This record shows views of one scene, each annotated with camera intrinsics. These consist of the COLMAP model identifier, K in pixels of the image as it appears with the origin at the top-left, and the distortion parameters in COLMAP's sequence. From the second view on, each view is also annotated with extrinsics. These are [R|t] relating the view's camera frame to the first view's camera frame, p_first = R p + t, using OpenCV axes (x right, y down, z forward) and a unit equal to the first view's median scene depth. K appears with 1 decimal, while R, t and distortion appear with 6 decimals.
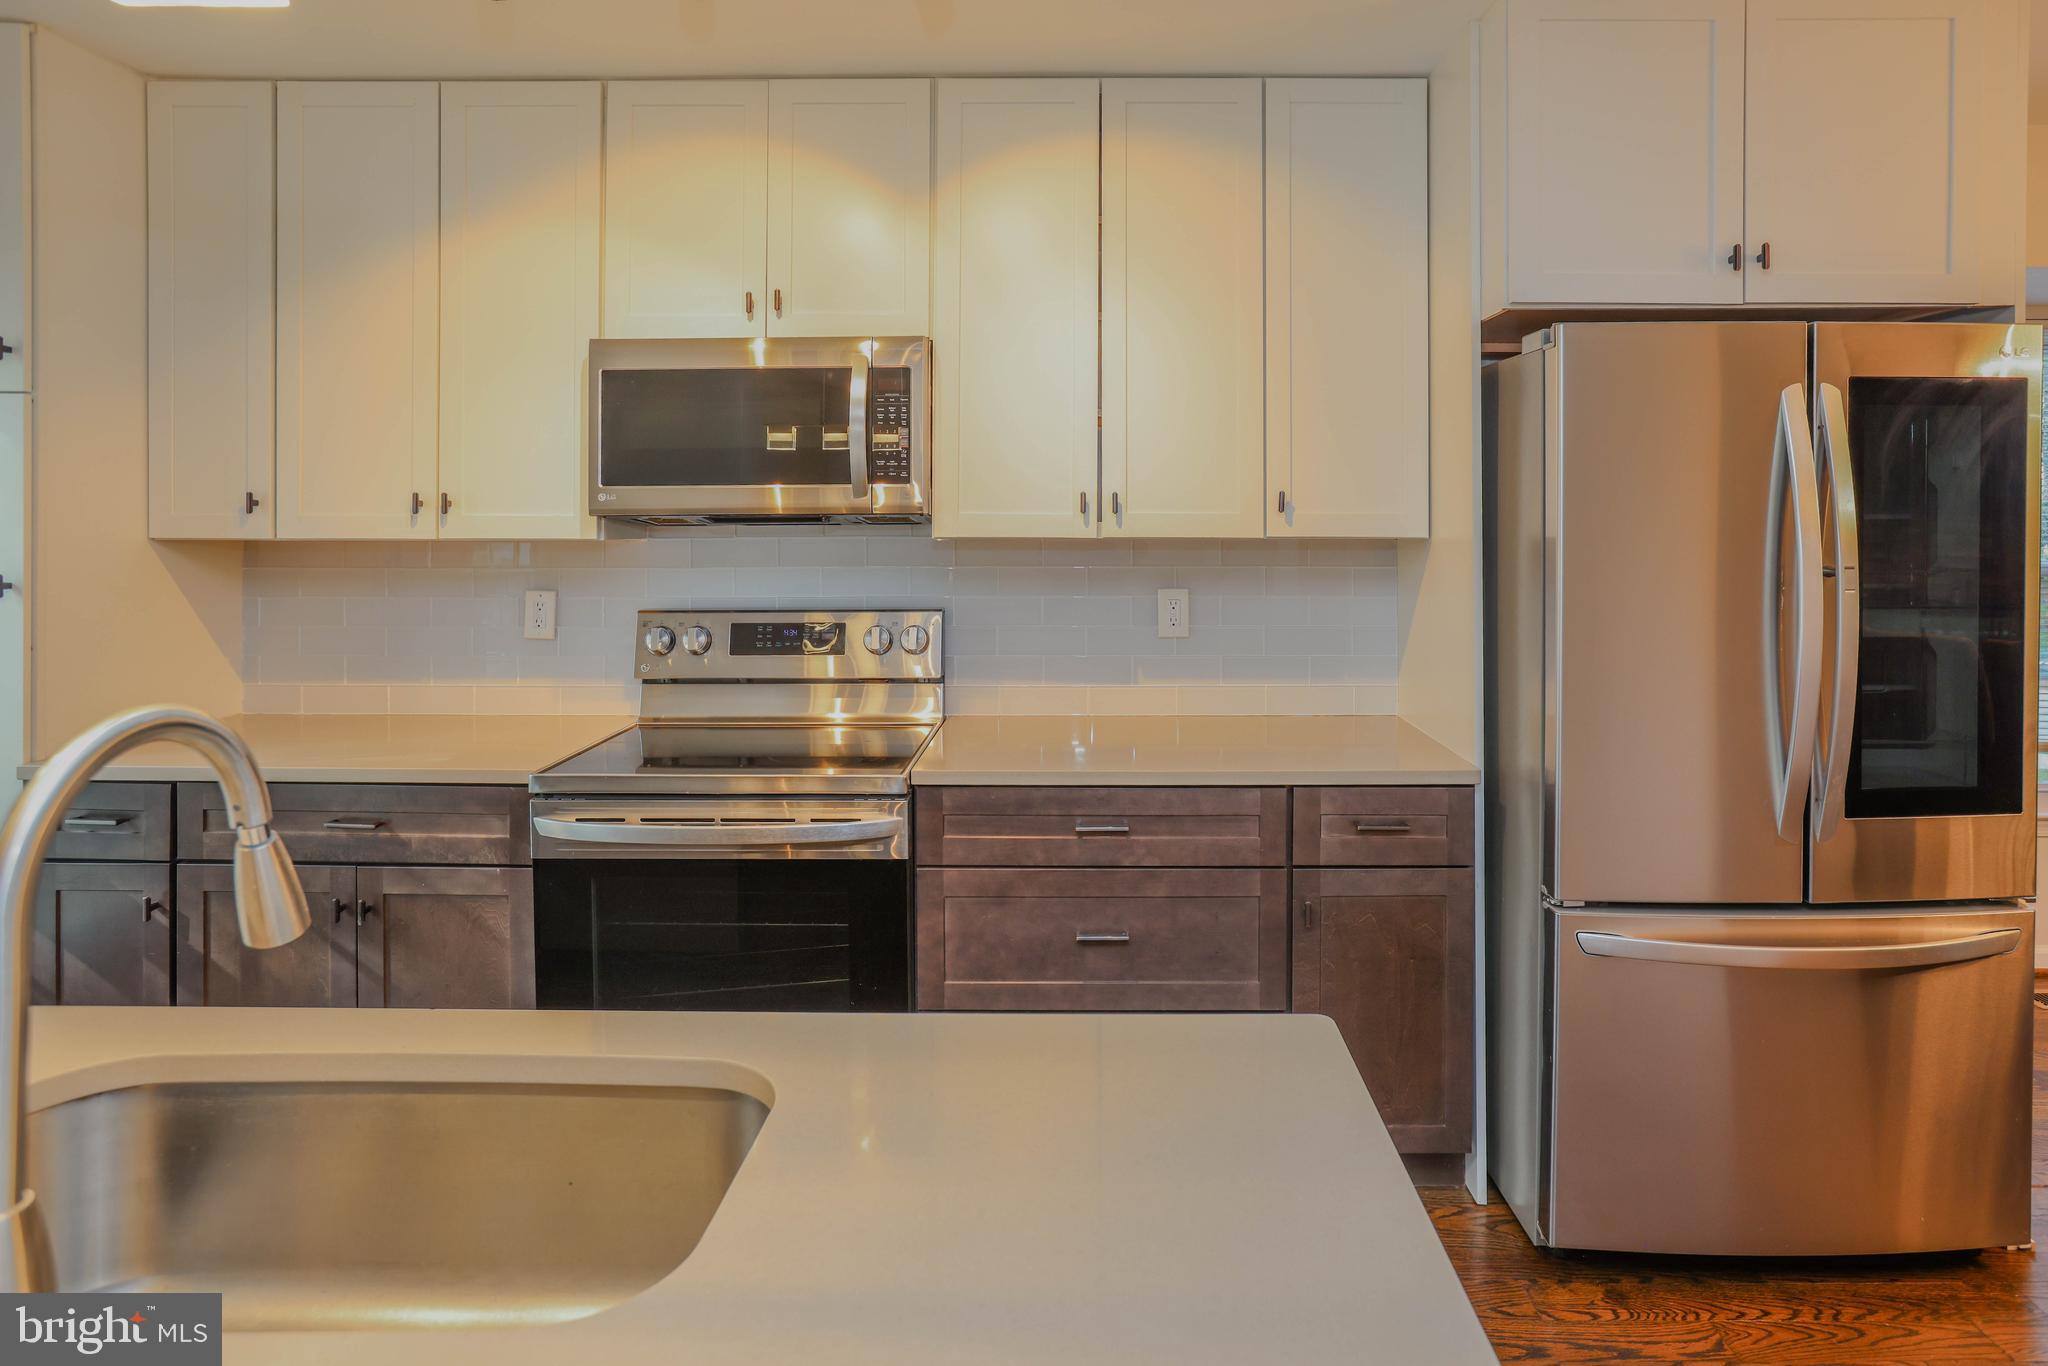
lens RADIAL K [[1220.9, 0, 1072.1], [0, 1220.9, 507.1], [0, 0, 1]] dist [-0.031572, 0.003018]
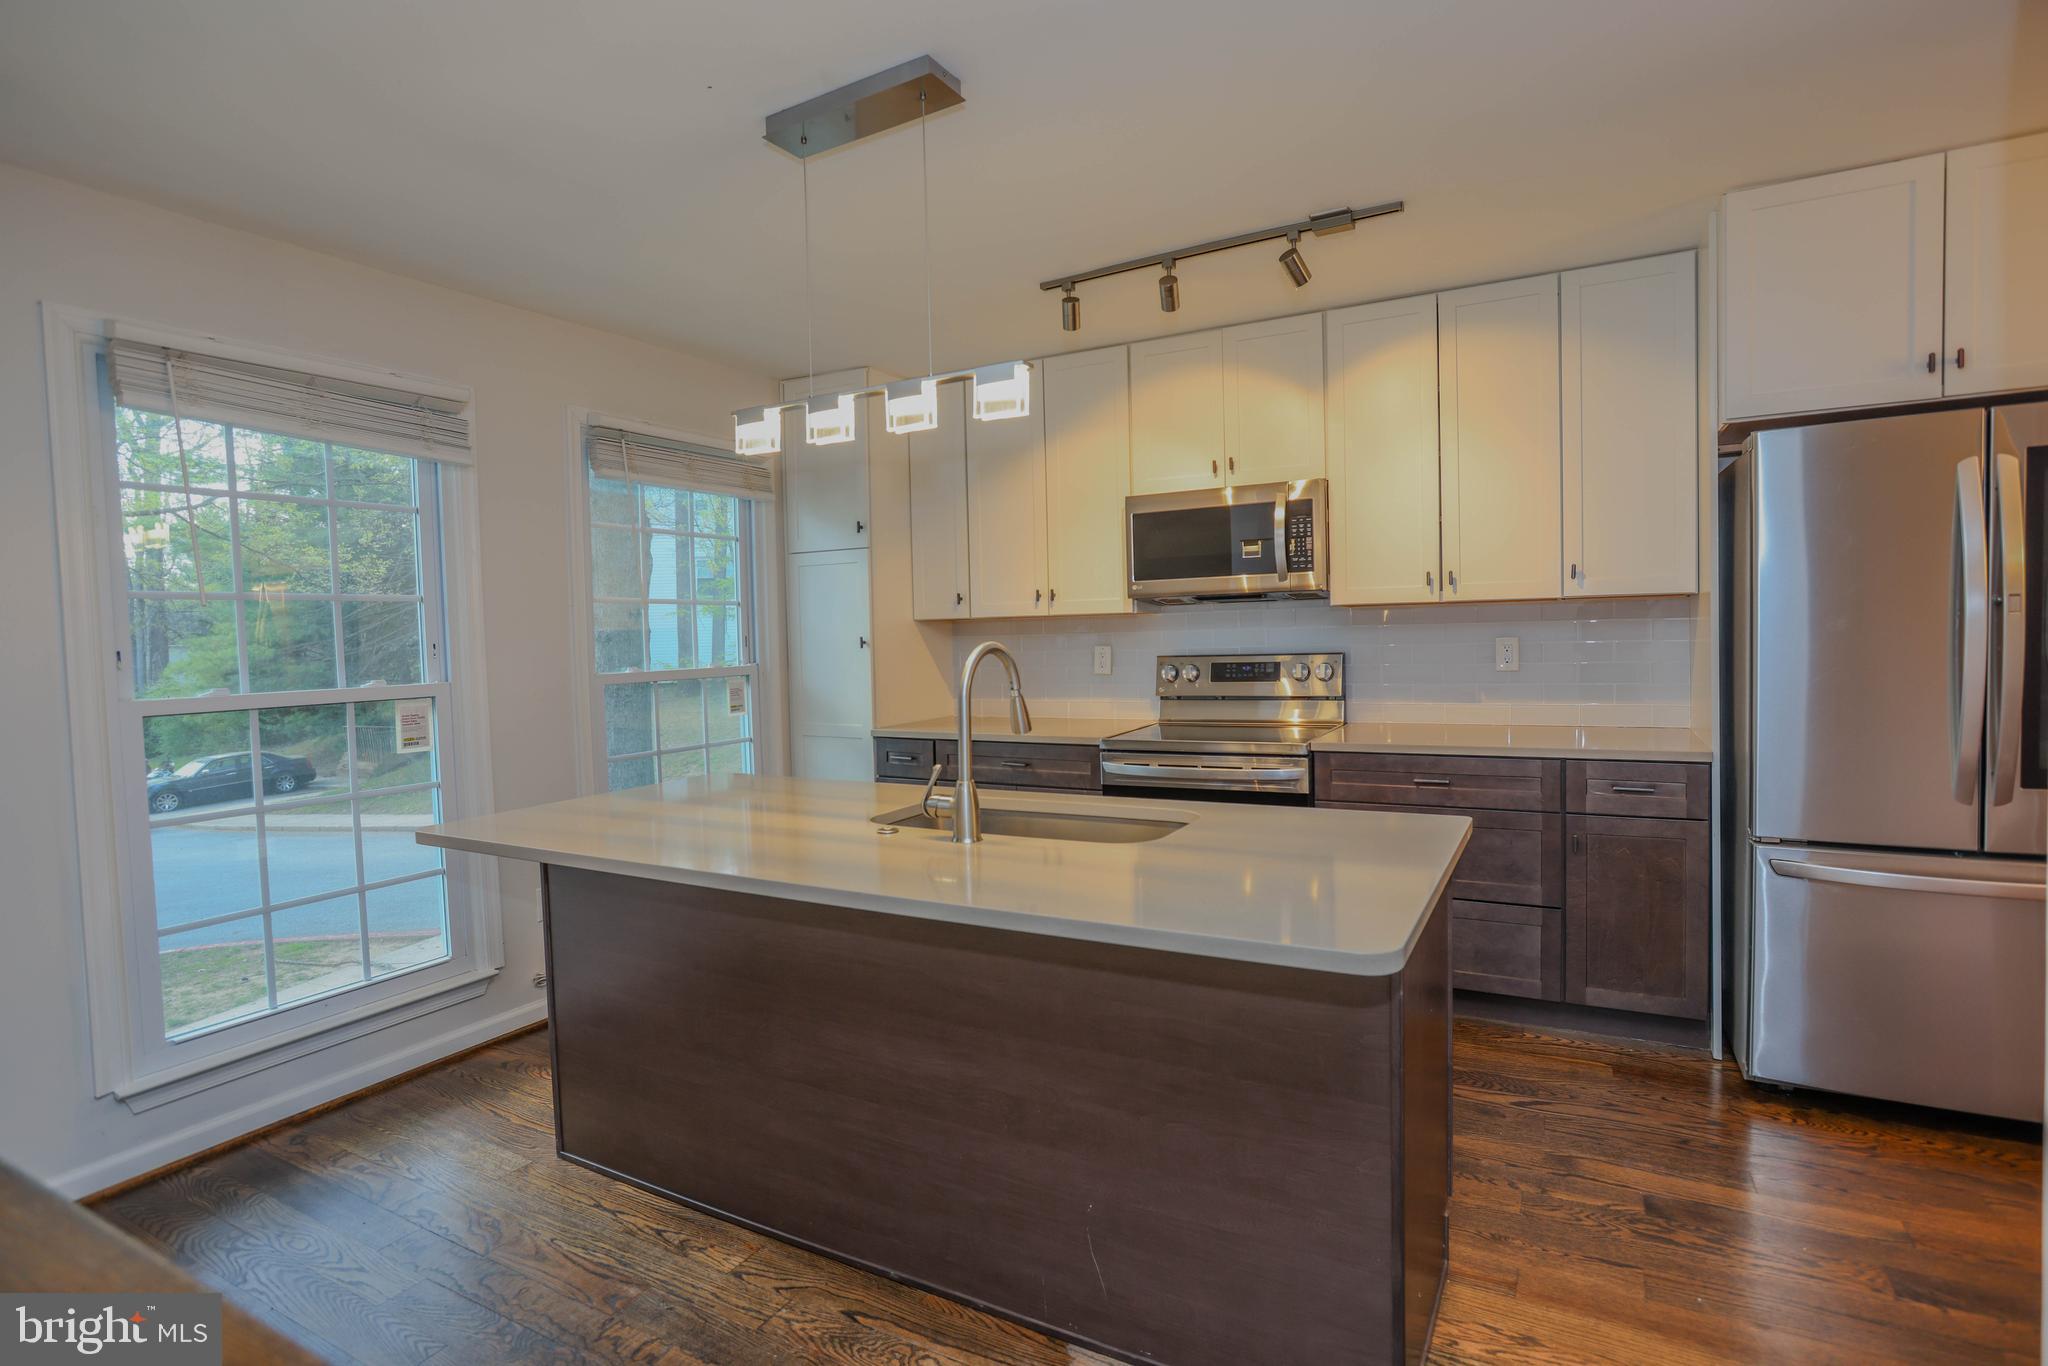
lens RADIAL K [[1040.7, 0, 1037.5], [0, 1040.7, 678.4], [0, 0, 1]] dist [-0.015145, 0.001312]
pose [[0.885707, -0.003595, -0.464231, 0.180016], [0.031001, 0.998196, 0.051417, 0.039876], [0.463209, -0.059932, 0.884220, -0.386409]]
